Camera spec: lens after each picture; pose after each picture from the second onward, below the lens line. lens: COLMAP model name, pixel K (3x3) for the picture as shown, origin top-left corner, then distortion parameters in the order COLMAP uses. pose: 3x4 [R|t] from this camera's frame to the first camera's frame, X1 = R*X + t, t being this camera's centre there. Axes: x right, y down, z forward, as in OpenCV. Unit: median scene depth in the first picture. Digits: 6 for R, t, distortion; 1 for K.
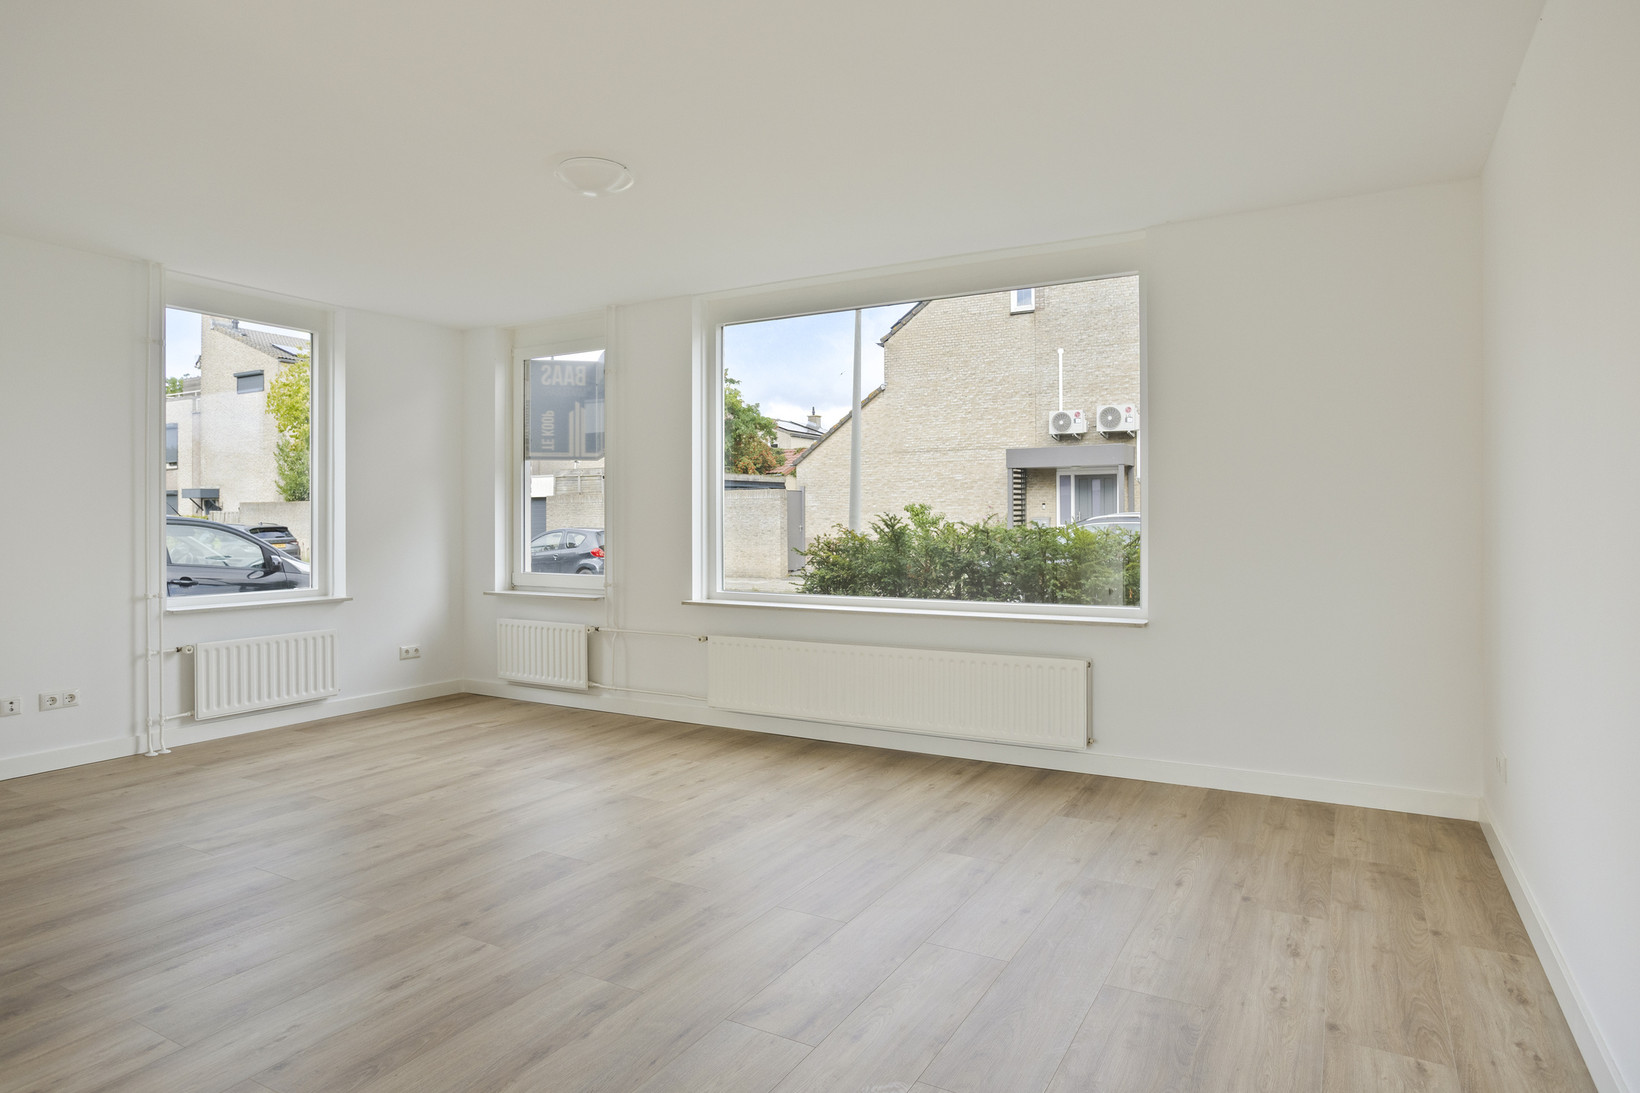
lens RADIAL K [[970.8, 0, 819.2], [0, 970.8, 533.9], [0, 0, 1]] dist [-0.016207, 0.006093]
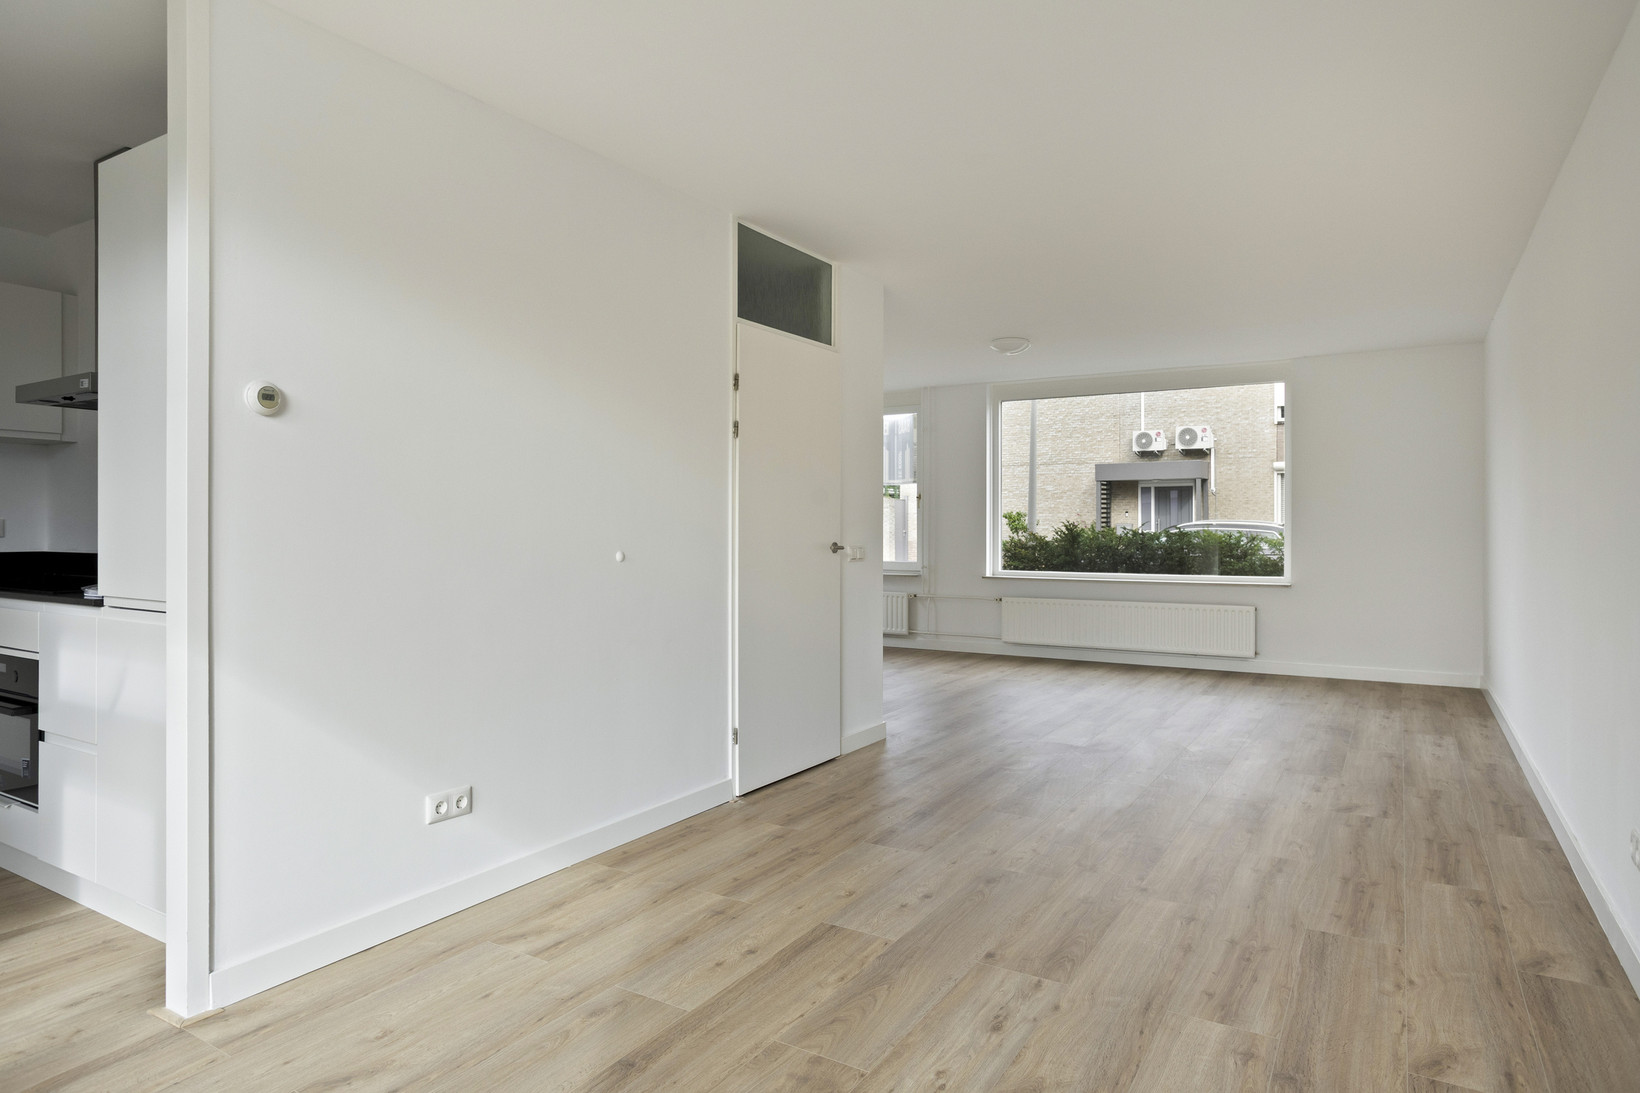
lens RADIAL K [[970.8, 0, 830.5], [0, 970.8, 547.7], [0, 0, 1]] dist [-0.016207, 0.006093]
pose [[0.999649, 0.003092, -0.026297, -0.091329], [-0.002884, 0.999964, 0.007961, 0.002835], [0.026321, -0.007882, 0.999622, -0.156247]]
